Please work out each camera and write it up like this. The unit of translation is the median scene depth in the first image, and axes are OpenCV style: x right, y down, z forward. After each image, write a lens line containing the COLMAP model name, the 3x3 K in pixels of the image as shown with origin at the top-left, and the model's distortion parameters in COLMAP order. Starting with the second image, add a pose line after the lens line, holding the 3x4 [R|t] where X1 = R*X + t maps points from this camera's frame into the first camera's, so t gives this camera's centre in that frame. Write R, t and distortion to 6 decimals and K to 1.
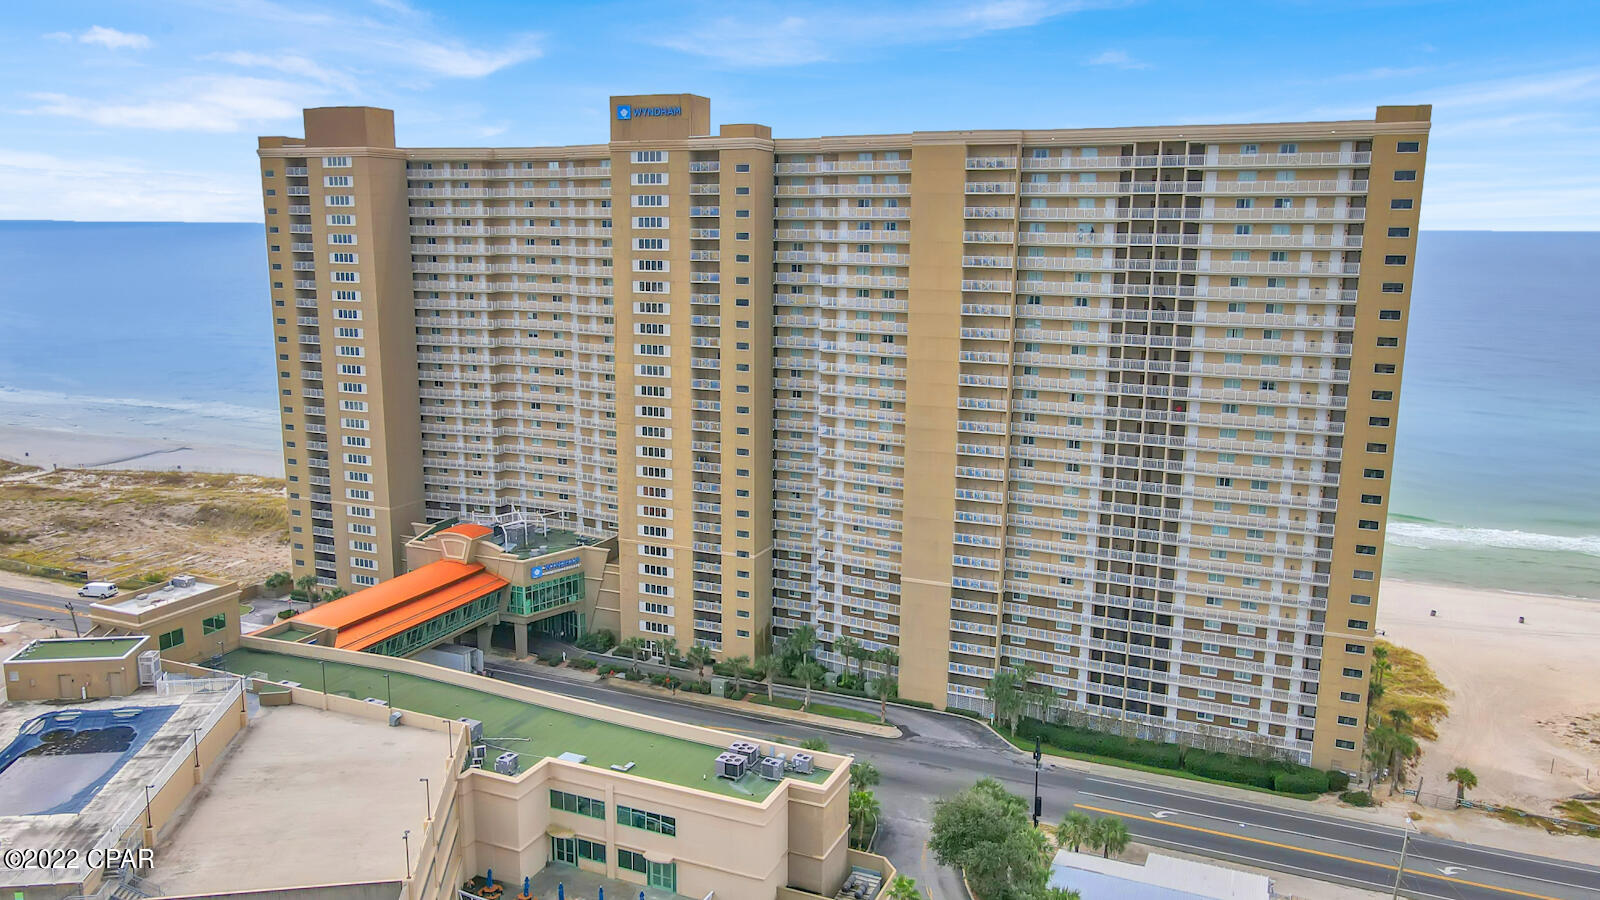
lens RADIAL K [[1189.1, 0, 796.6], [0, 1189.1, 458.1], [0, 0, 1]] dist [-0.005702, 0.057661]
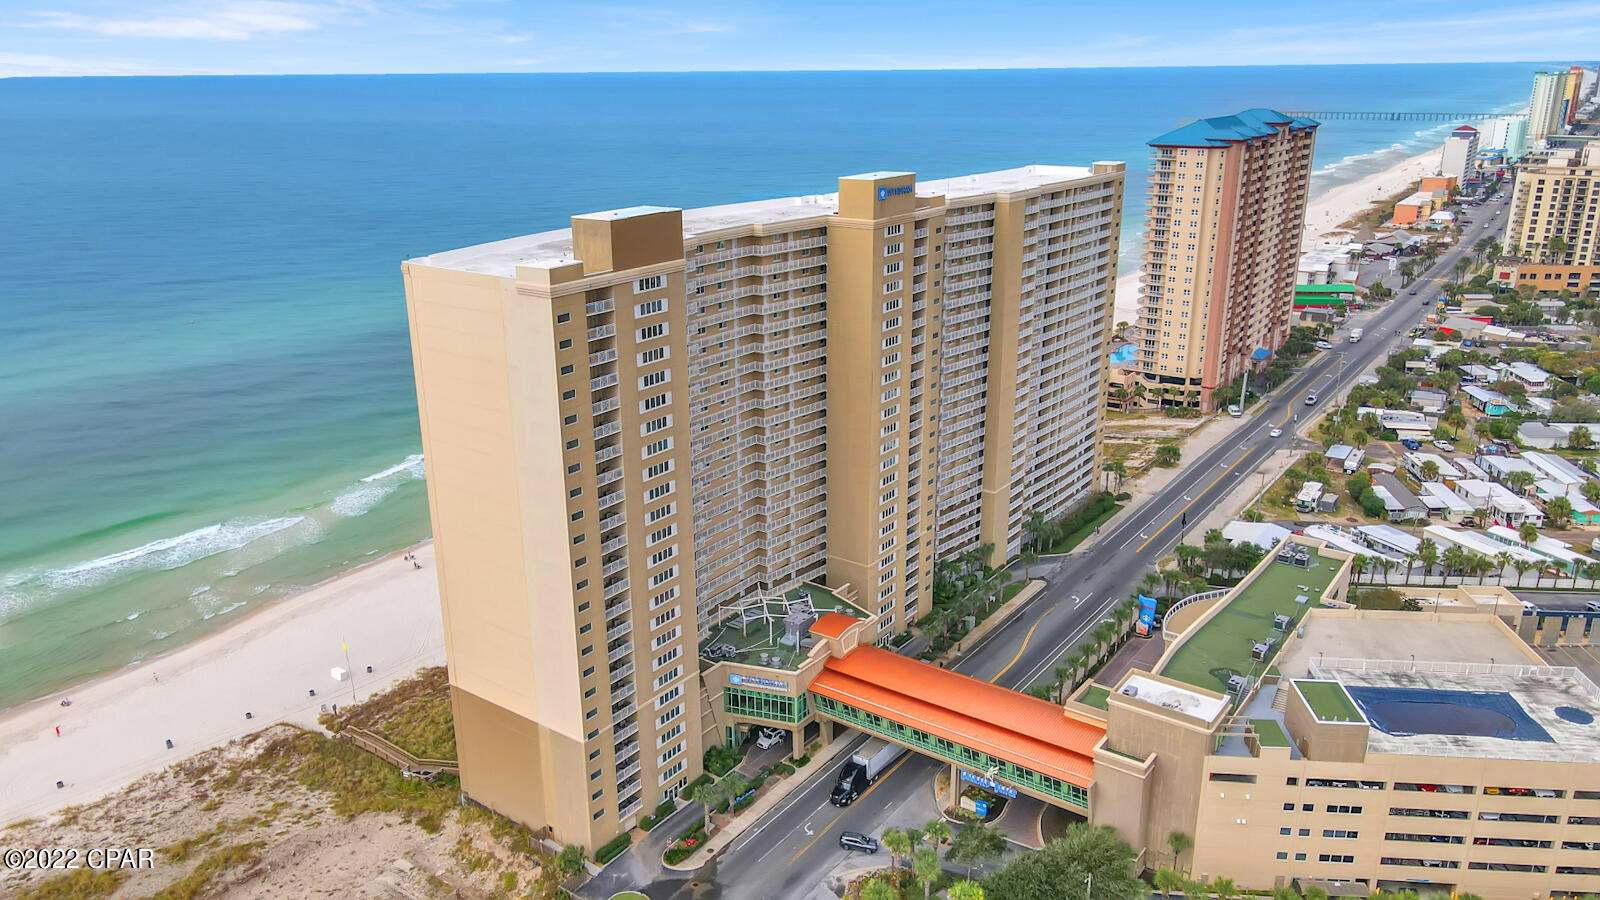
lens RADIAL K [[1189.1, 0, 796.6], [0, 1189.1, 458.1], [0, 0, 1]] dist [-0.005702, 0.057661]
pose [[0.211754, -0.318550, 0.923951, -1.282818], [0.200837, 0.939396, 0.277847, -0.389029], [-0.956465, 0.126728, 0.262897, 0.829438]]
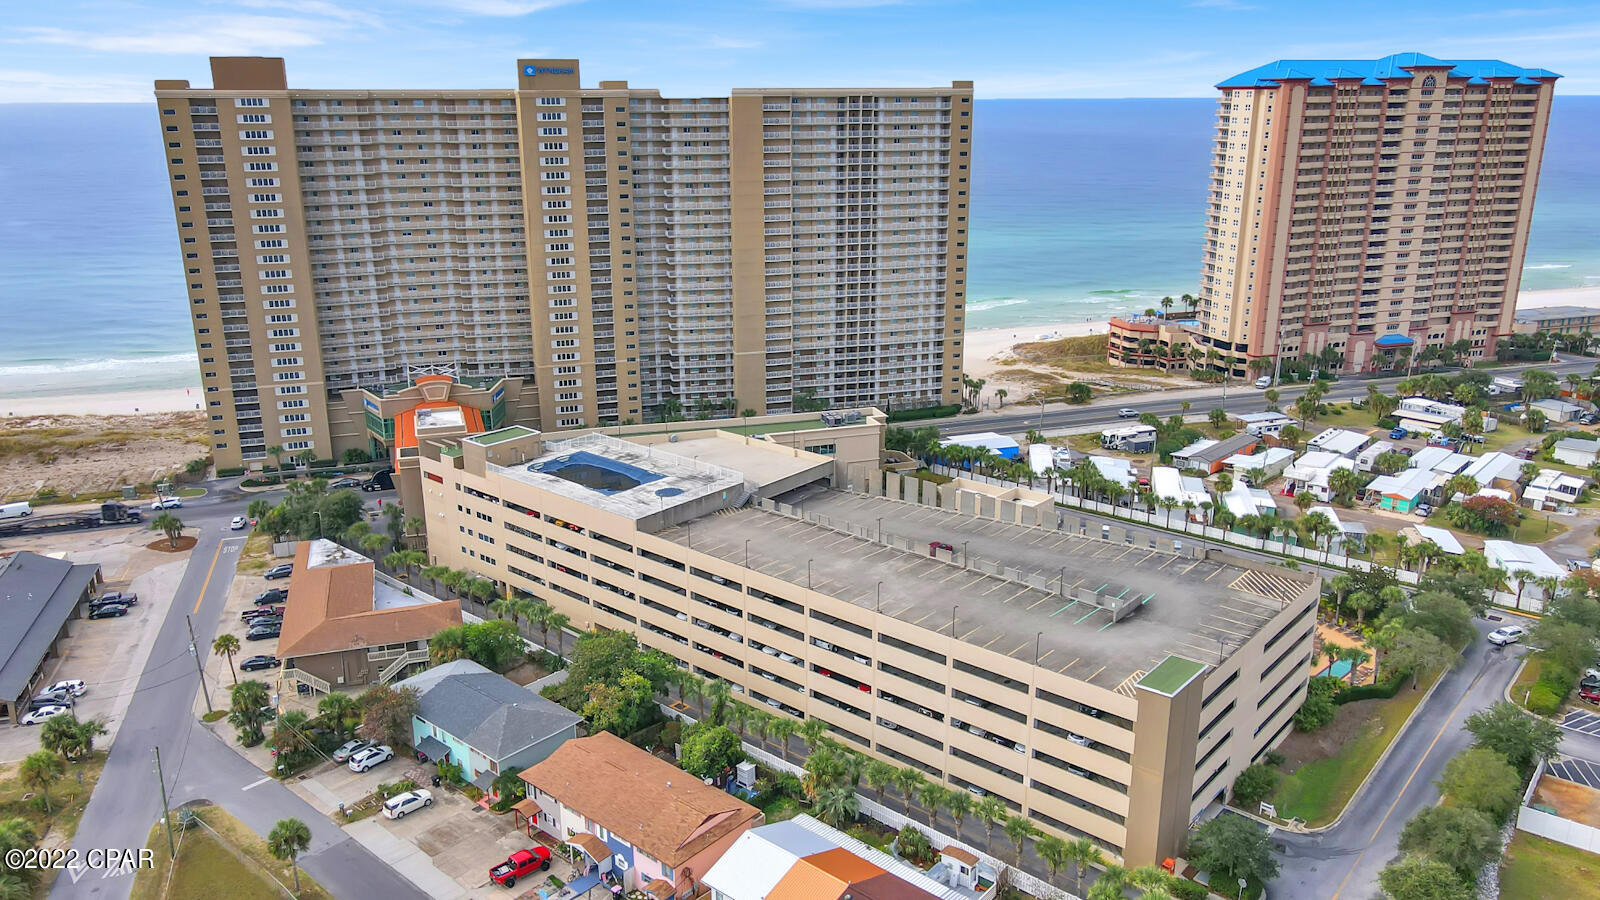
lens RADIAL K [[1189.1, 0, 796.6], [0, 1189.1, 458.1], [0, 0, 1]] dist [-0.005702, 0.057661]
pose [[0.745391, -0.206299, 0.633903, -0.944035], [0.140350, 0.978162, 0.153302, -0.001777], [-0.651686, -0.025302, 0.758067, -0.346095]]
